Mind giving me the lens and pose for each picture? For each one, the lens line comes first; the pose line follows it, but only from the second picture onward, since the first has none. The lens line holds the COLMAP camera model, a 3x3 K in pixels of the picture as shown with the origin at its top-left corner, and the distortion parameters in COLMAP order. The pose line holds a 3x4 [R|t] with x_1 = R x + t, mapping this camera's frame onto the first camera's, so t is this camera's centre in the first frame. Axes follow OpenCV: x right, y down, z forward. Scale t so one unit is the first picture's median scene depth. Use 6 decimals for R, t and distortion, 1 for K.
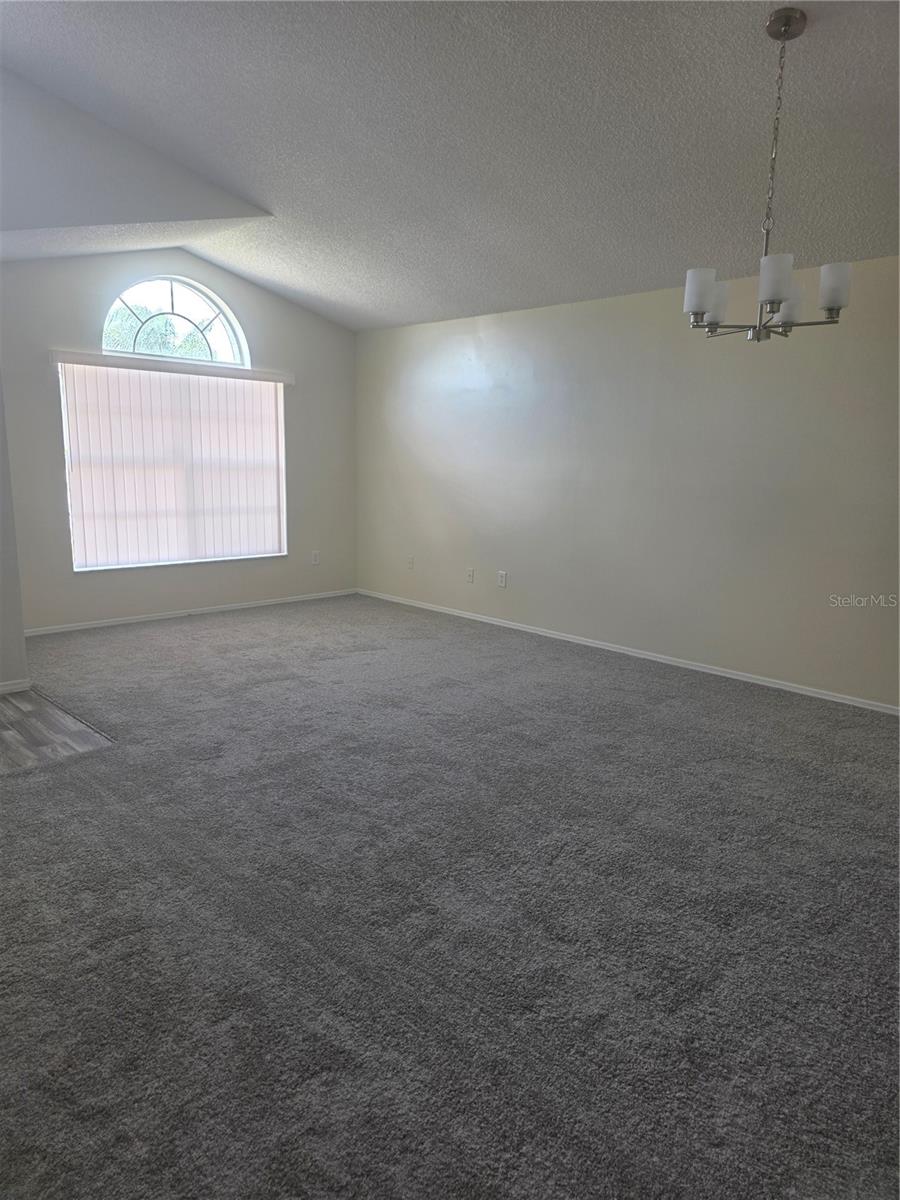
lens RADIAL K [[781.3, 0, 452.8], [0, 781.3, 595.9], [0, 0, 1]] dist [0.047700, -0.043939]
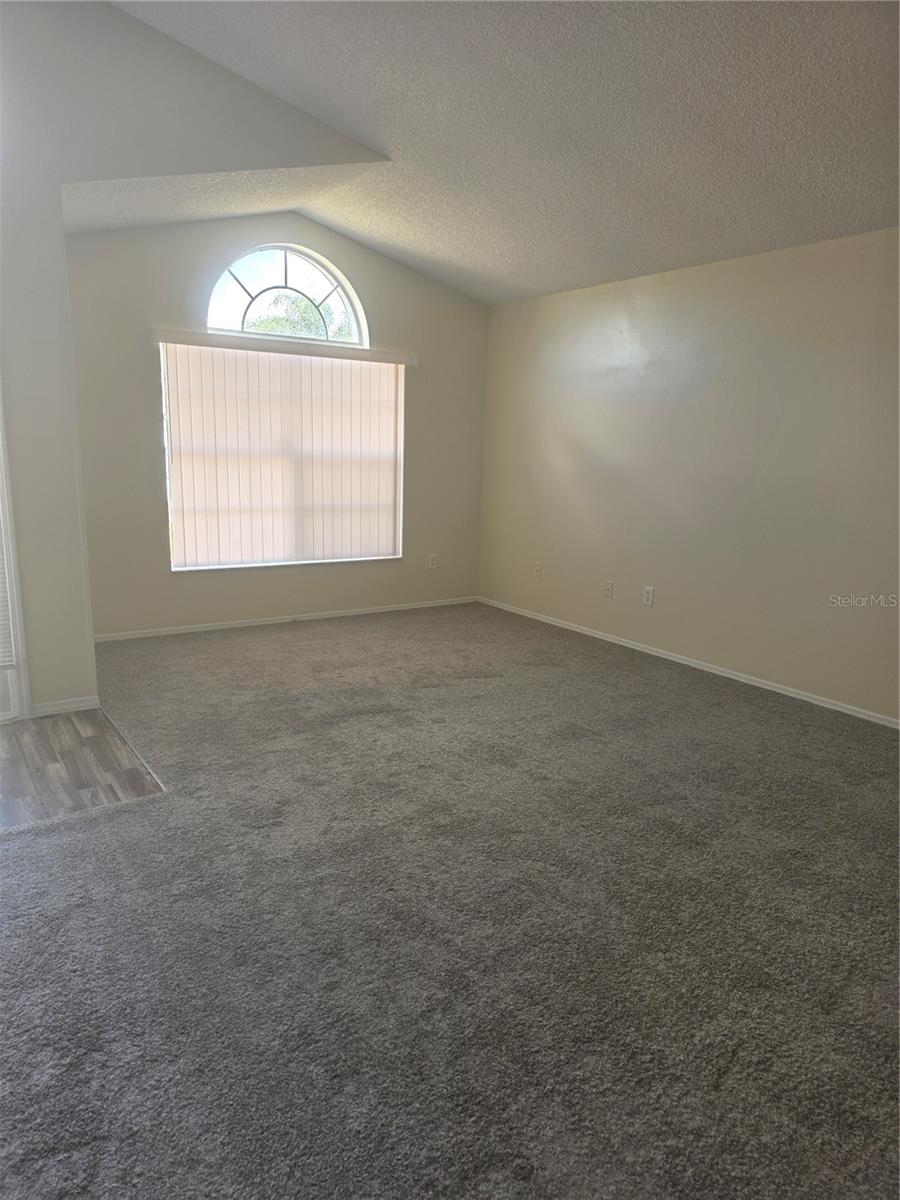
lens RADIAL K [[781.3, 0, 437.9], [0, 781.3, 607.8], [0, 0, 1]] dist [0.047700, -0.043939]
pose [[0.980766, 0.044868, -0.189960, 0.003690], [-0.040013, 0.998769, 0.029318, -0.034044], [0.191042, -0.021153, 0.981354, 0.190909]]
